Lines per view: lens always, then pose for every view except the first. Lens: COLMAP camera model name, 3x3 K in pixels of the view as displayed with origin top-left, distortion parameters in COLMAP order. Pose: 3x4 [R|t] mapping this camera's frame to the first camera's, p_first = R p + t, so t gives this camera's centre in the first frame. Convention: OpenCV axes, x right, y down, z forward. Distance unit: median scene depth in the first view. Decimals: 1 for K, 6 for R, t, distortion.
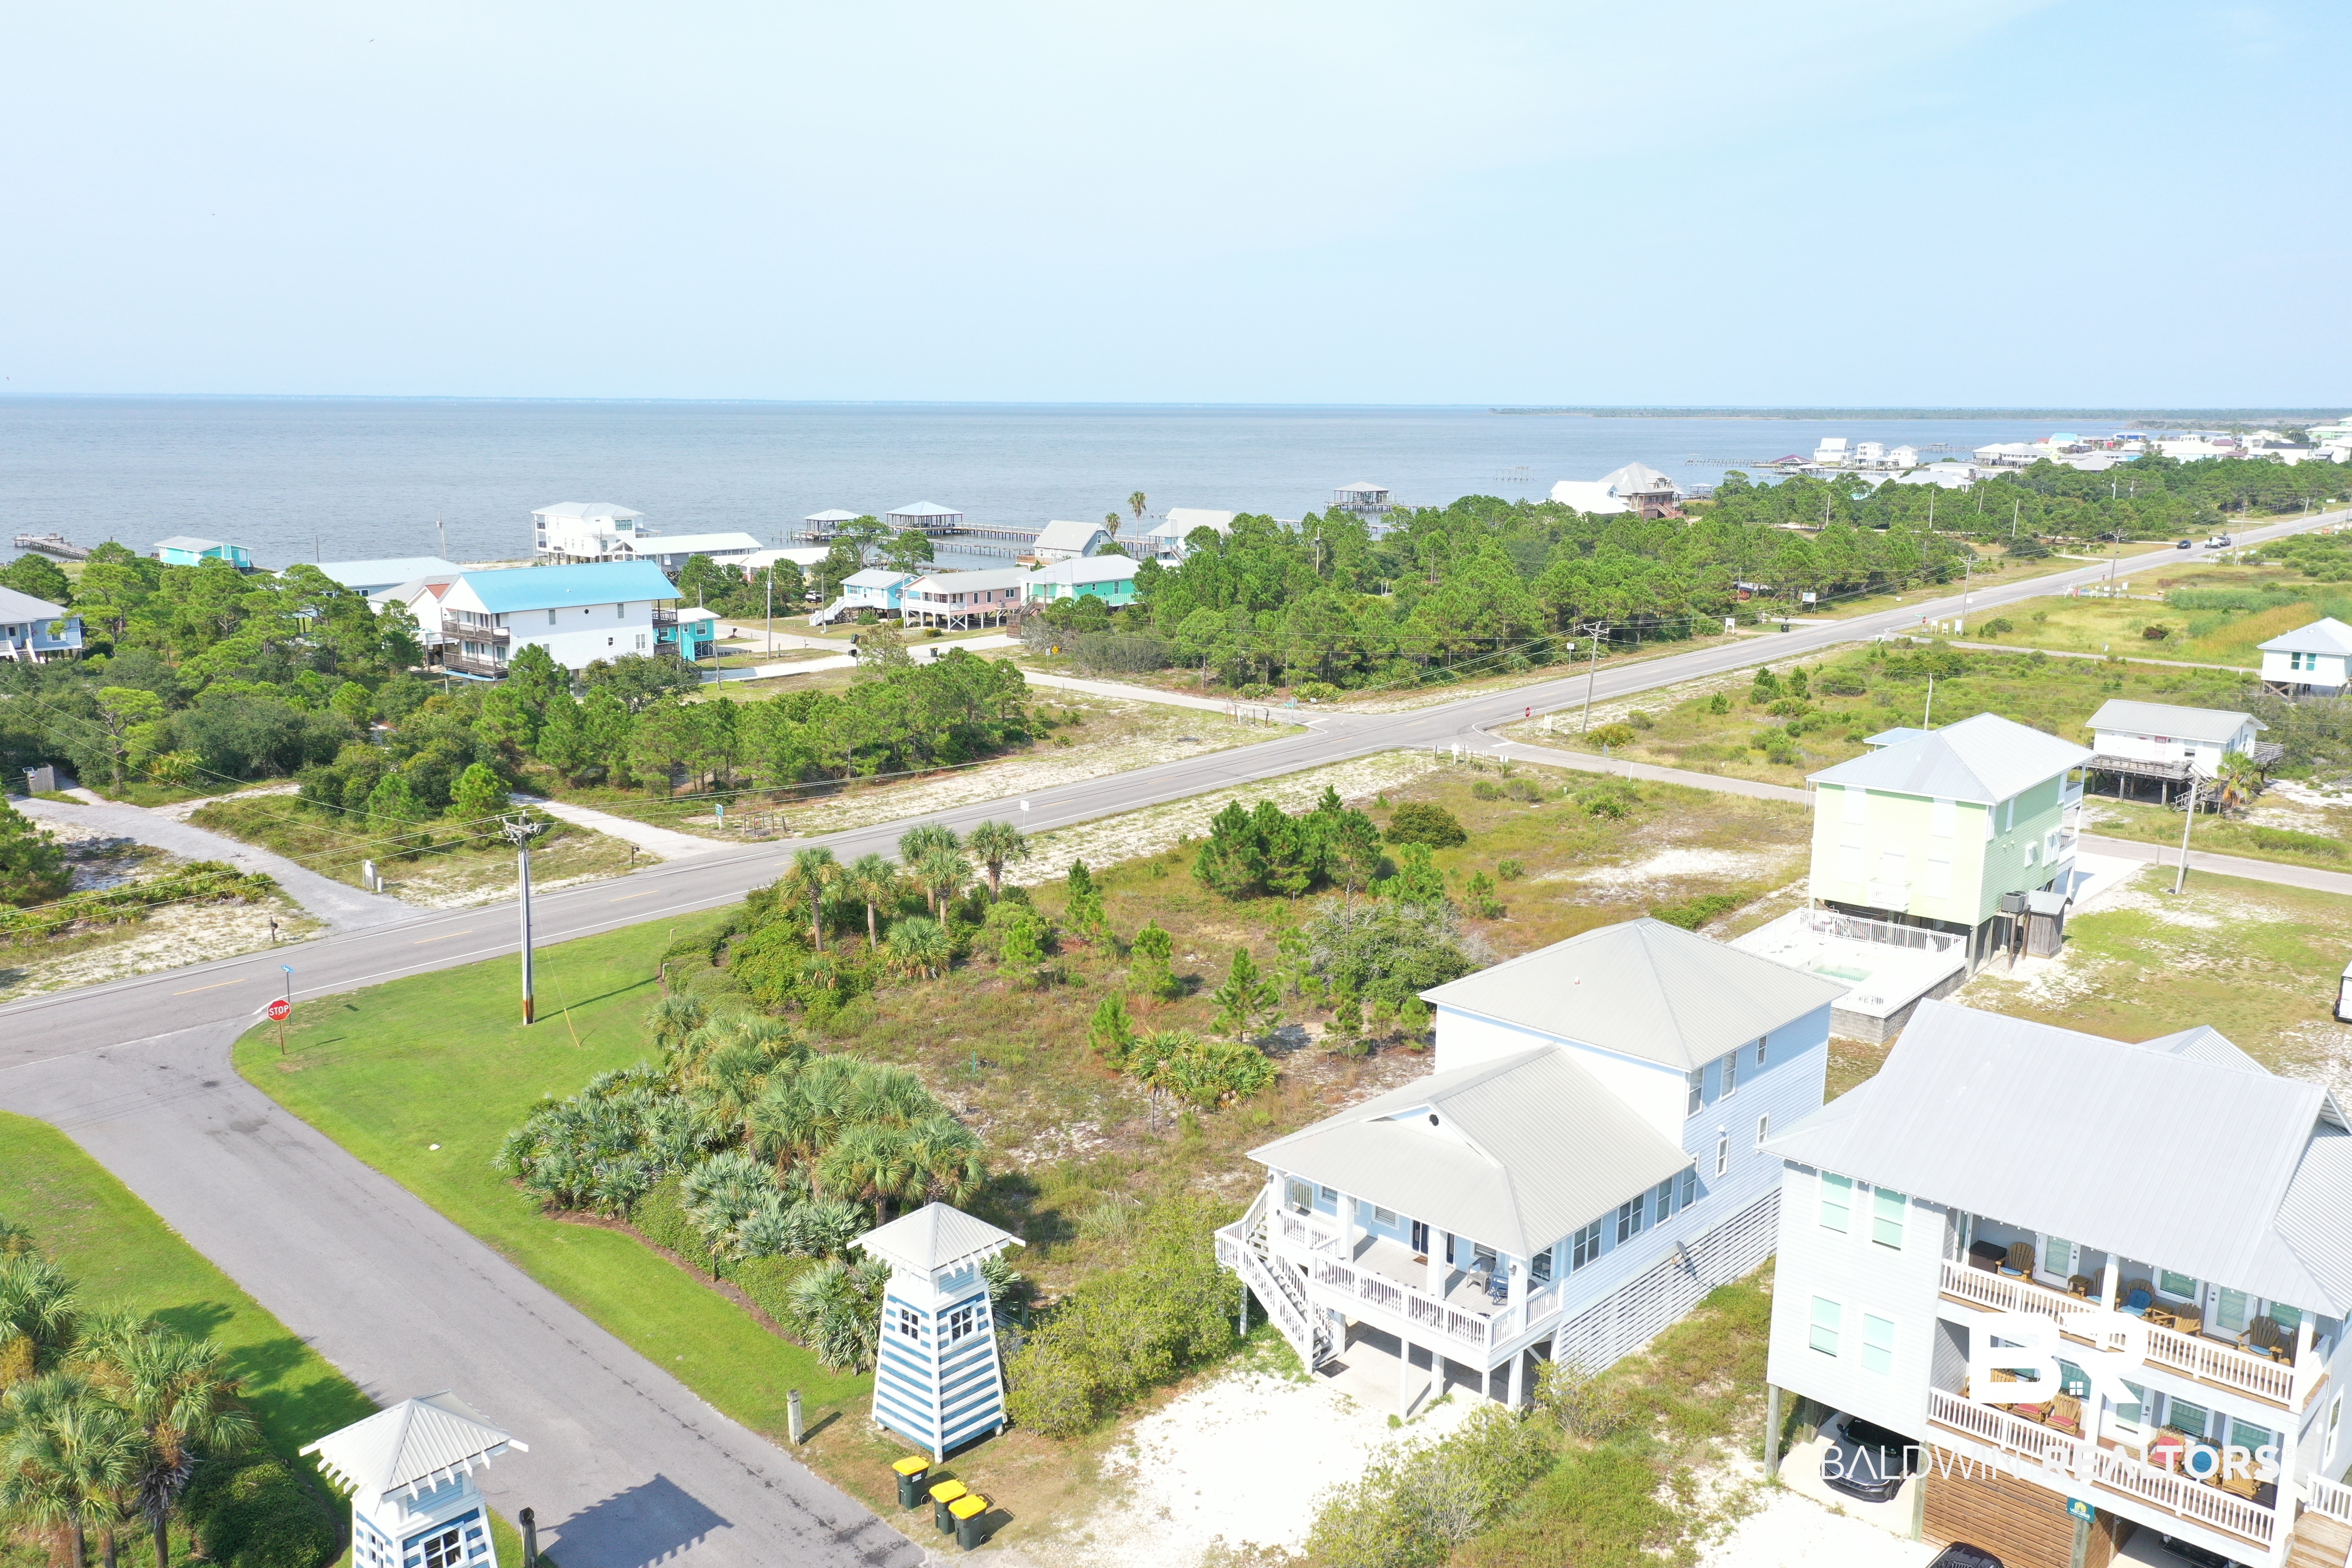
lens RADIAL K [[1858.5, 0, 1173.5], [0, 1858.5, 789.9], [0, 0, 1]] dist [0.011053, 0.003207]
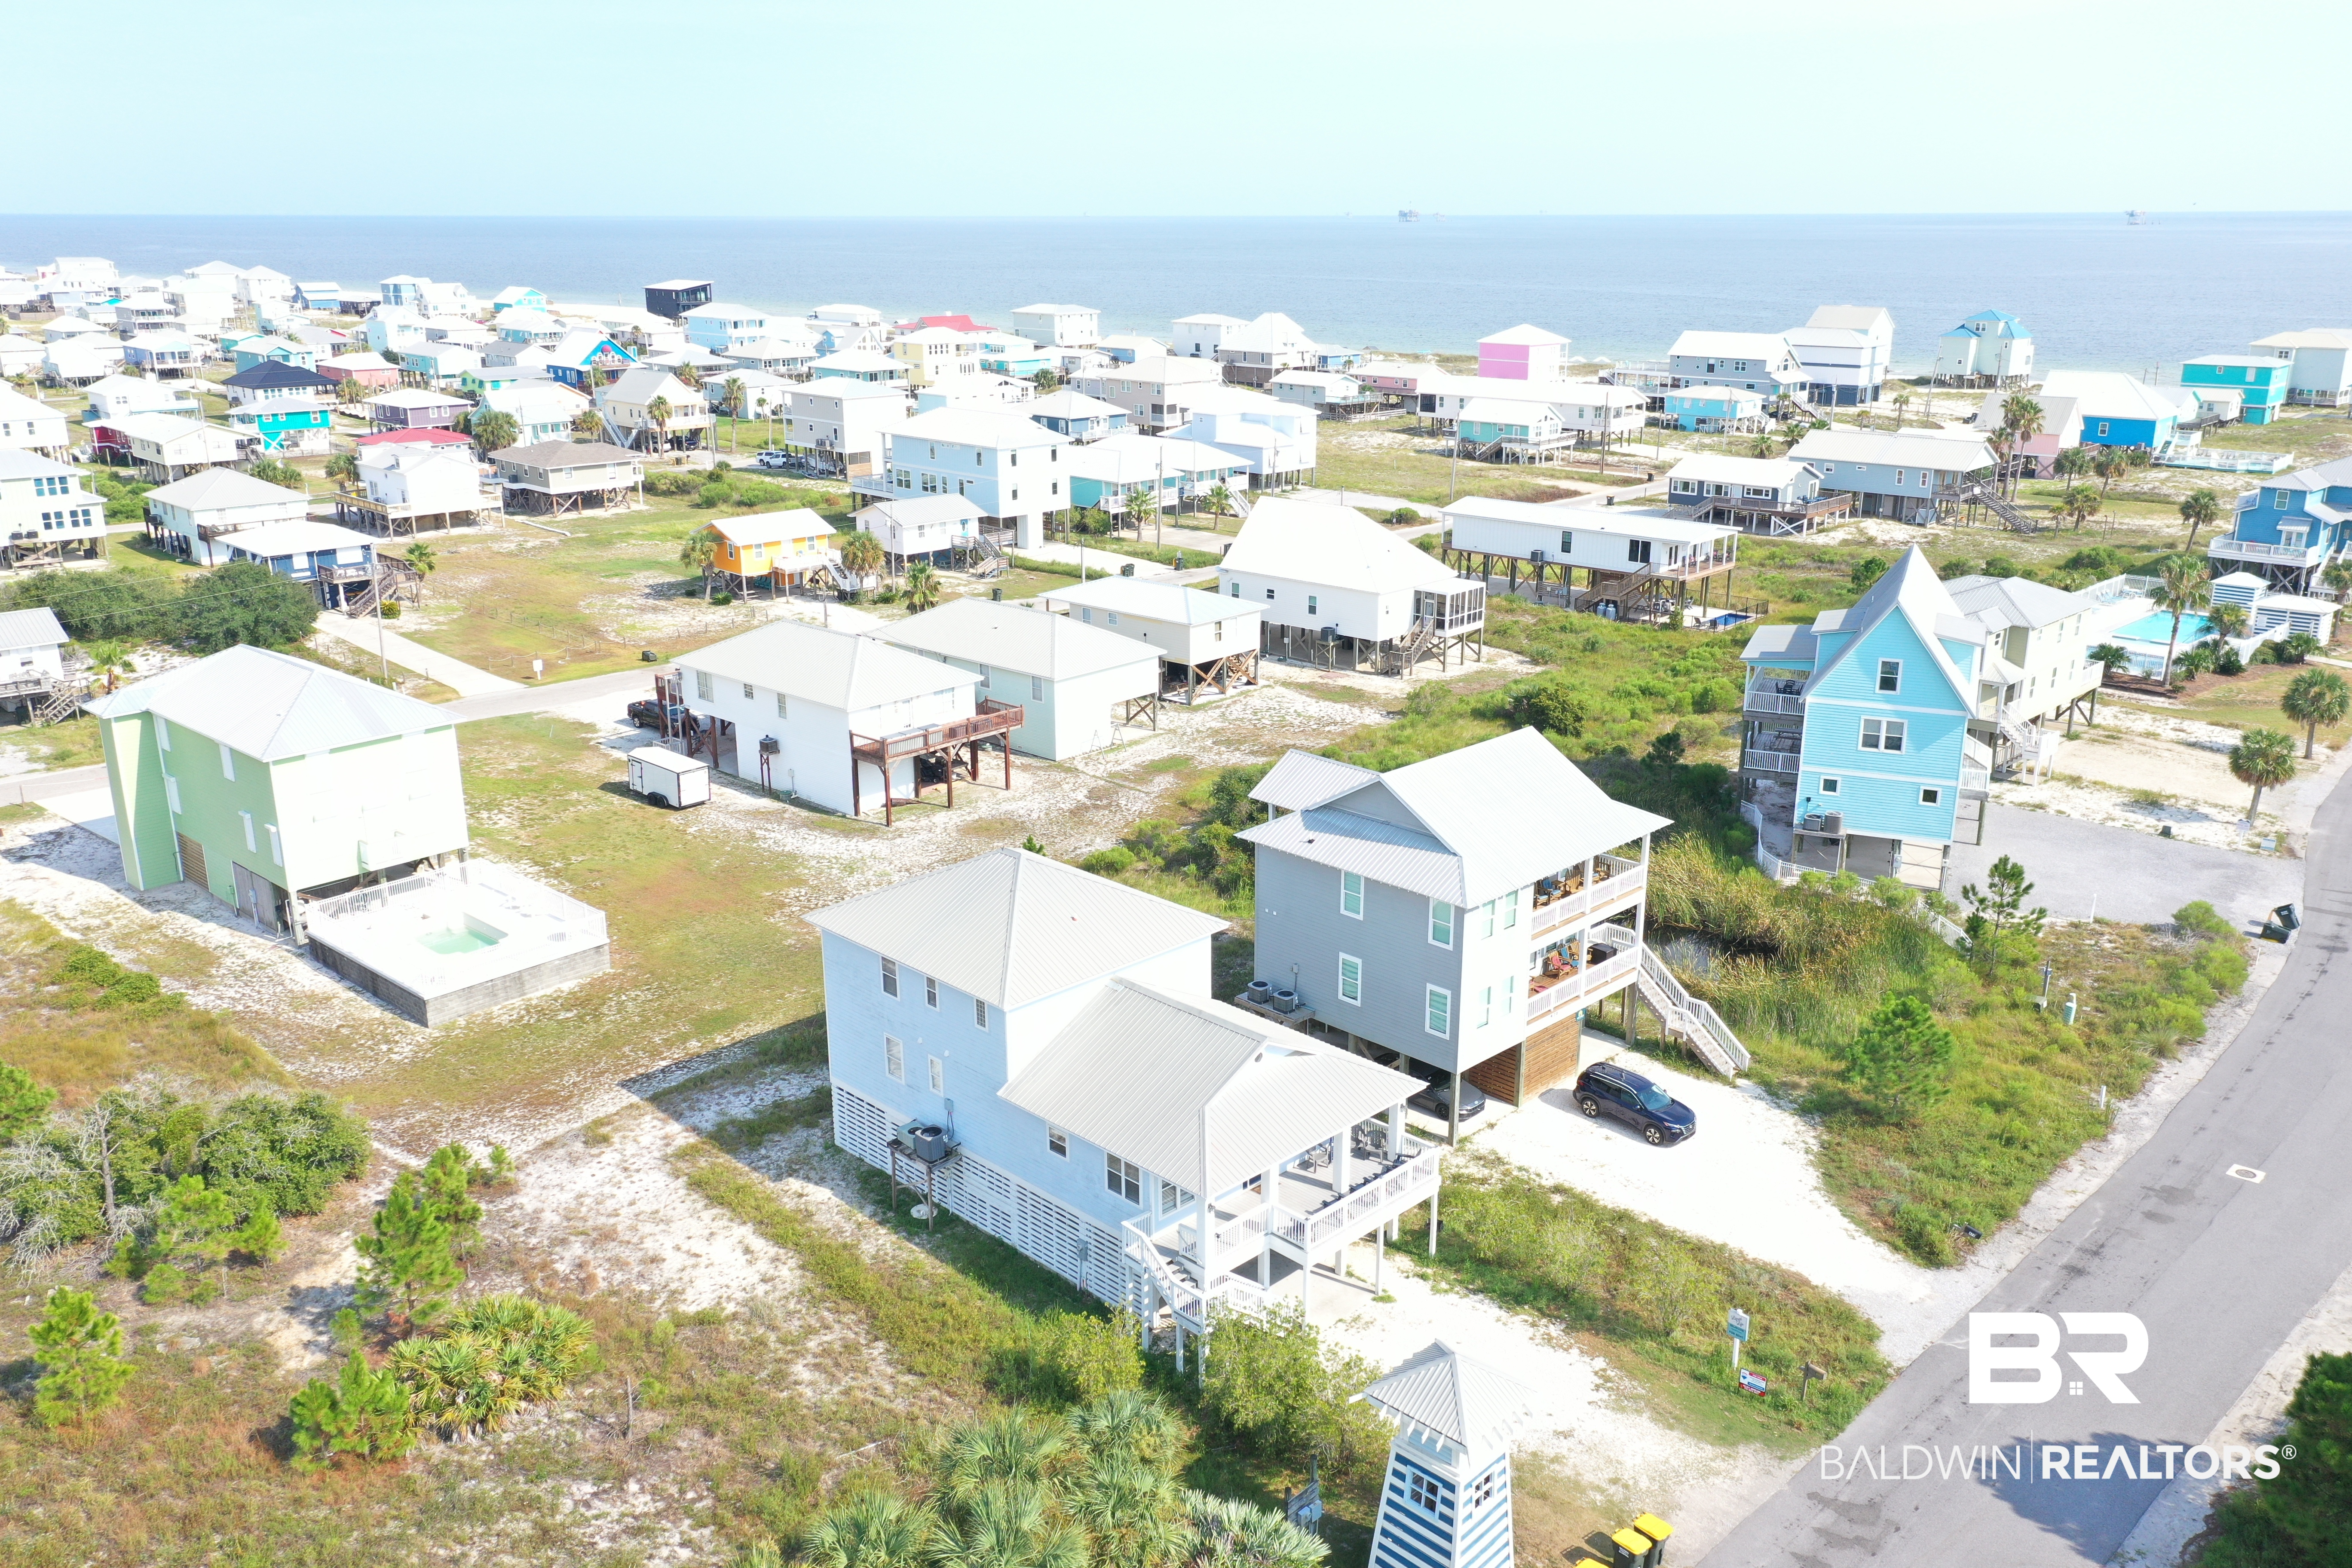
lens RADIAL K [[1858.5, 0, 1173.5], [0, 1858.5, 789.9], [0, 0, 1]] dist [0.011053, 0.003207]
pose [[0.021242, -0.301407, 0.953259, -0.413397], [0.203770, 0.934765, 0.291019, -0.139874], [-0.978788, 0.188064, 0.081274, 0.484085]]
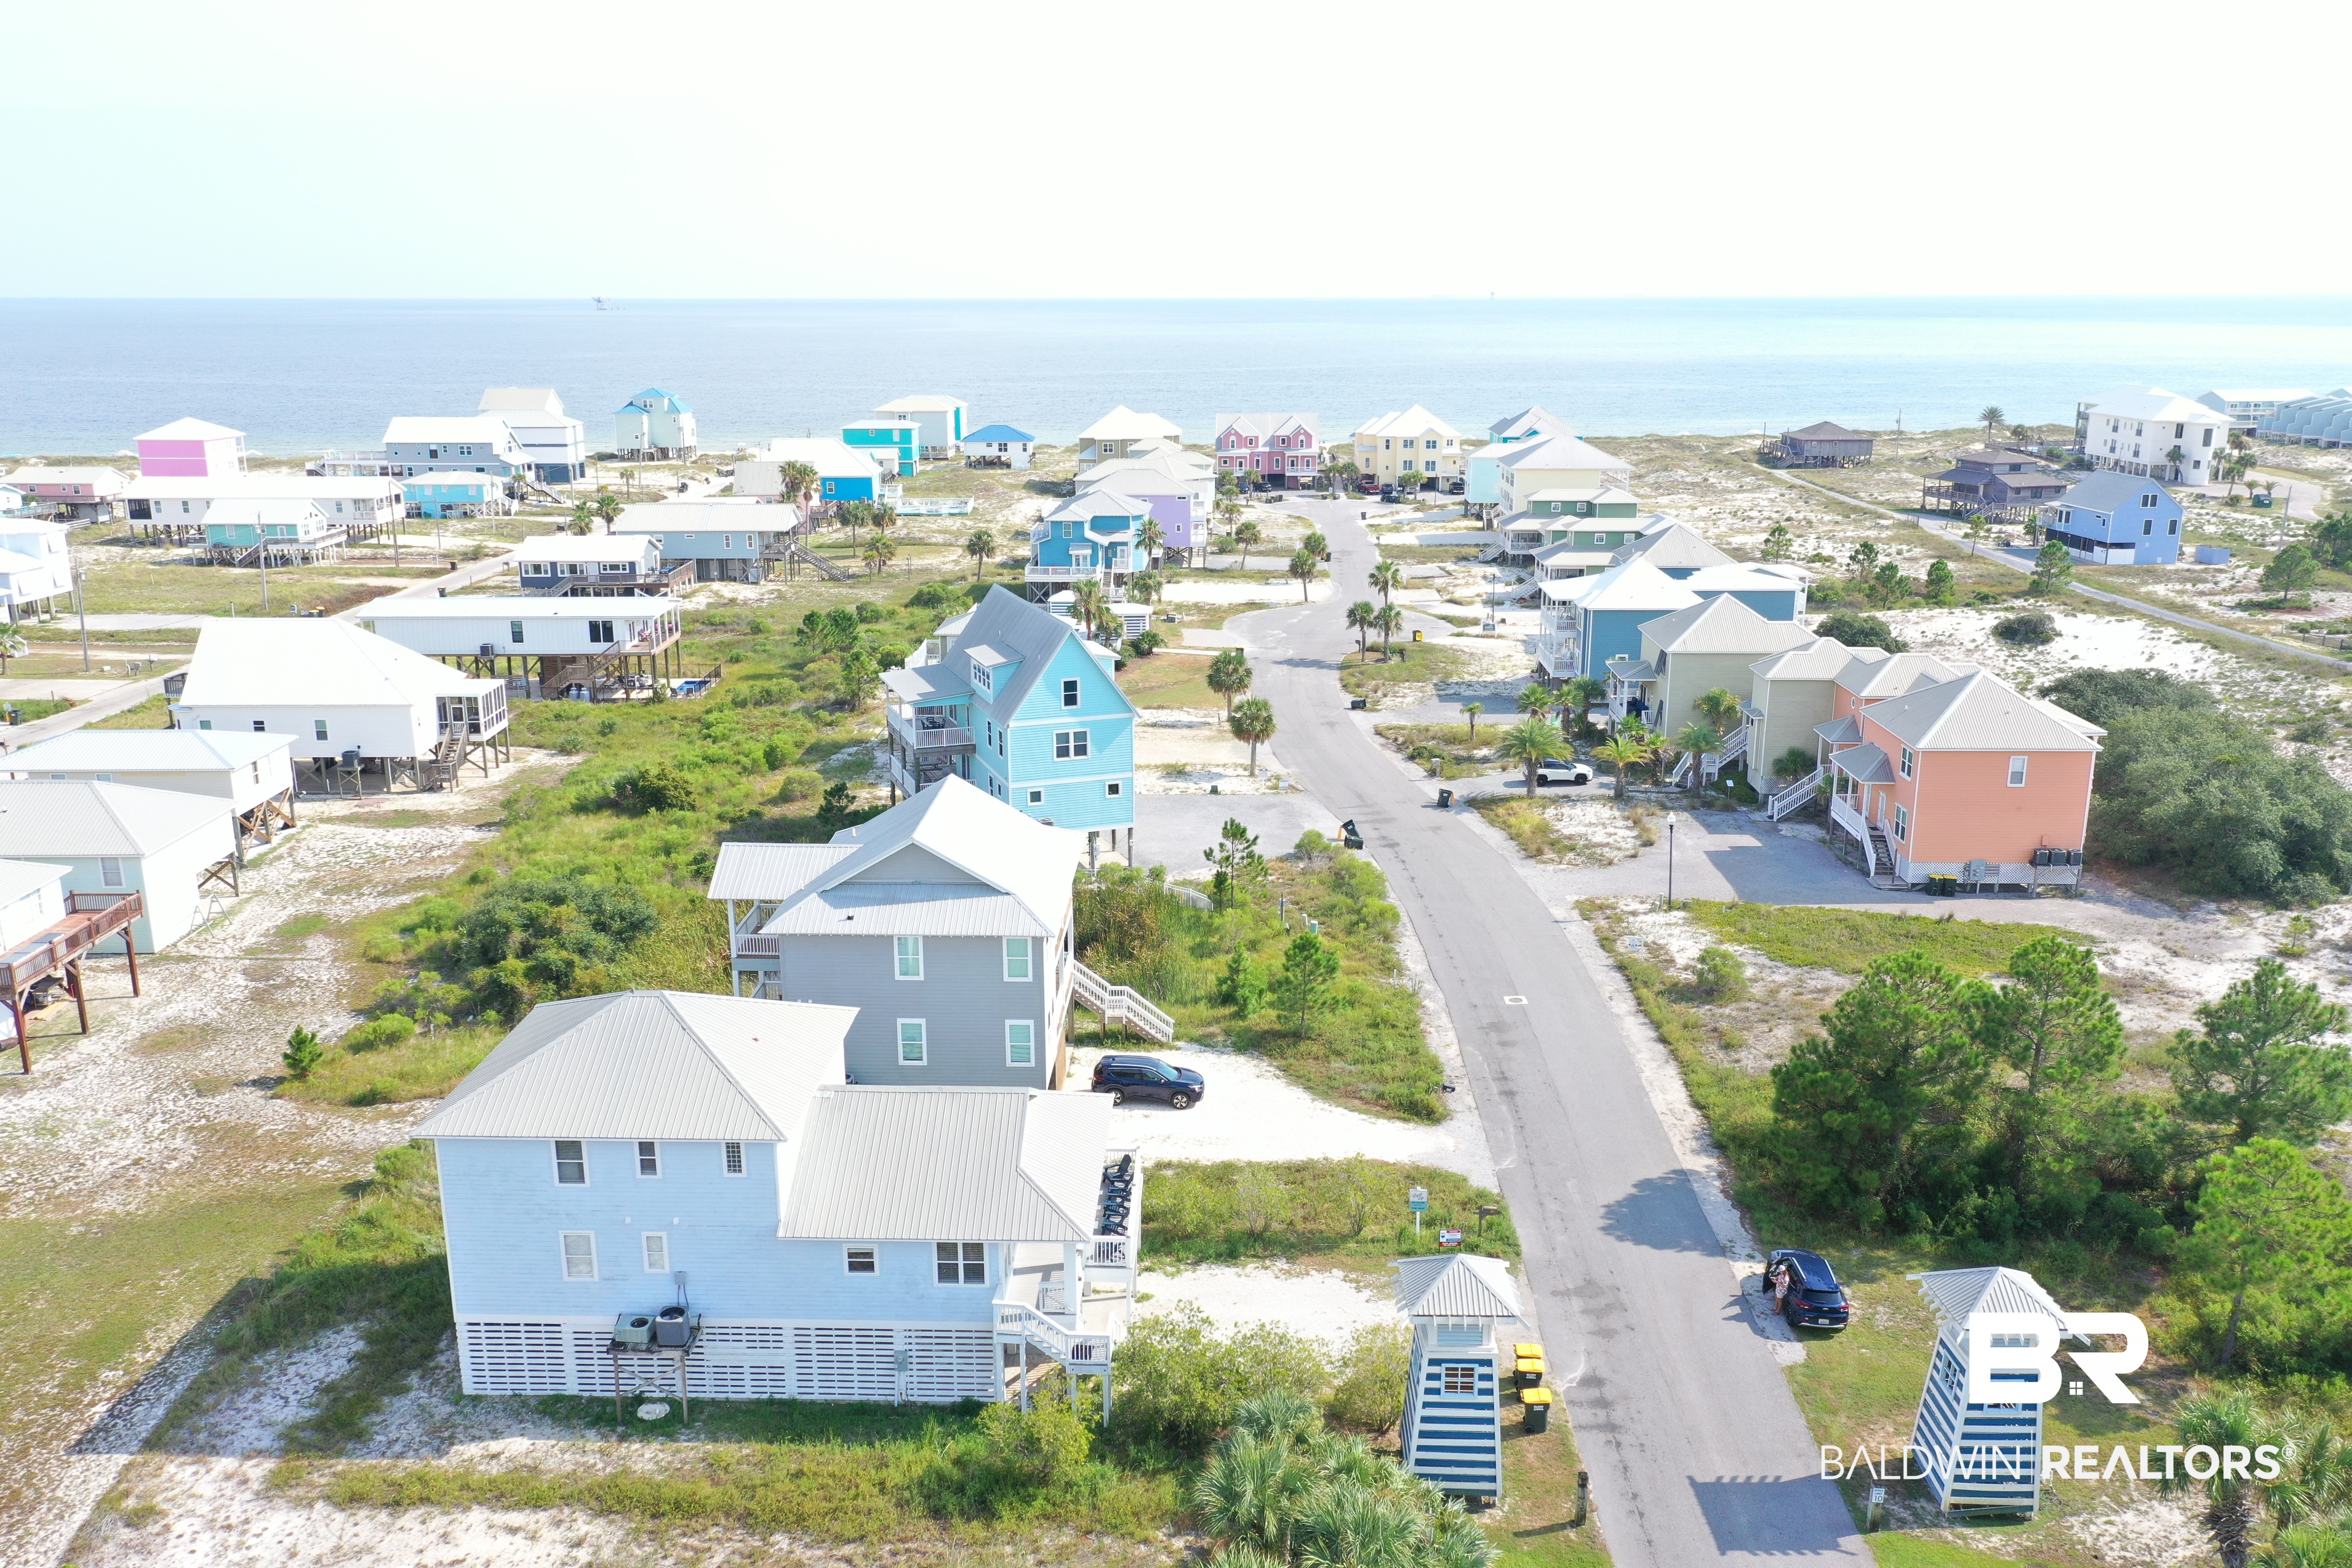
lens RADIAL K [[1858.5, 0, 1173.5], [0, 1858.5, 789.9], [0, 0, 1]] dist [0.011053, 0.003207]
pose [[-0.671622, -0.194737, 0.714843, -0.330542], [0.147360, 0.910452, 0.386475, -0.198709], [-0.726091, 0.364905, -0.582783, 0.770725]]
